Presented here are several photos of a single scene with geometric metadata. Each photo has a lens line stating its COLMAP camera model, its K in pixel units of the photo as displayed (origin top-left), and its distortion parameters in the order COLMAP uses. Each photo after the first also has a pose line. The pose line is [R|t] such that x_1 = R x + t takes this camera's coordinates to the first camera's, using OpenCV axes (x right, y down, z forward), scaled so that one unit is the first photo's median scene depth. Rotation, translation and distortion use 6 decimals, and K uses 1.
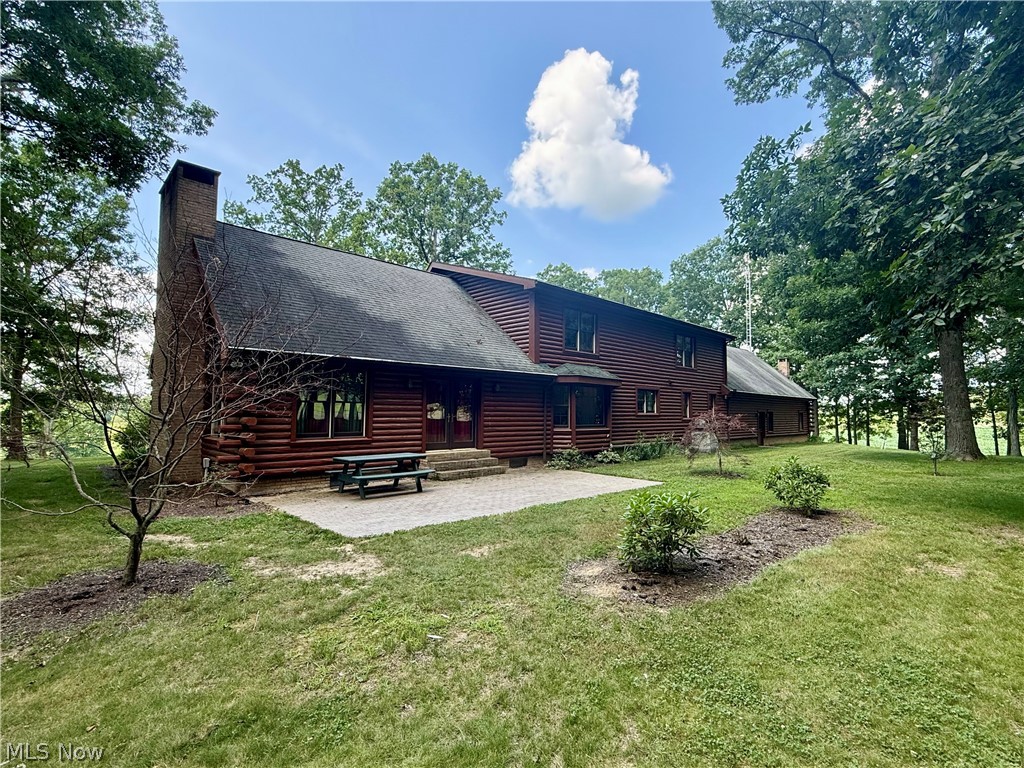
lens RADIAL K [[480.9, 0, 512.0], [0, 480.9, 384.0], [0, 0, 1]] dist [0.000737, 0.000146]
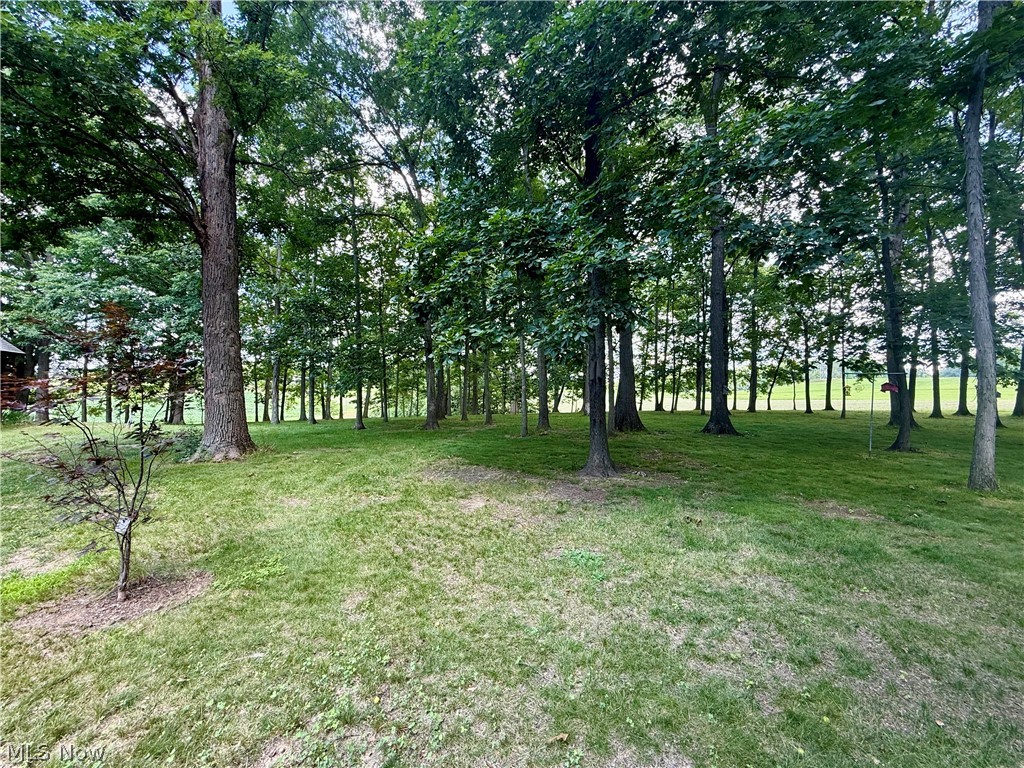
lens RADIAL K [[407.8, 0, 509.5], [0, 407.8, 382.9], [0, 0, 1]] dist [0.000177, 0.000363]
pose [[0.224477, 0.007188, 0.974453, 0.255731], [-0.068436, 0.997620, 0.008406, 0.017734], [-0.972073, -0.068574, 0.224435, 0.268809]]
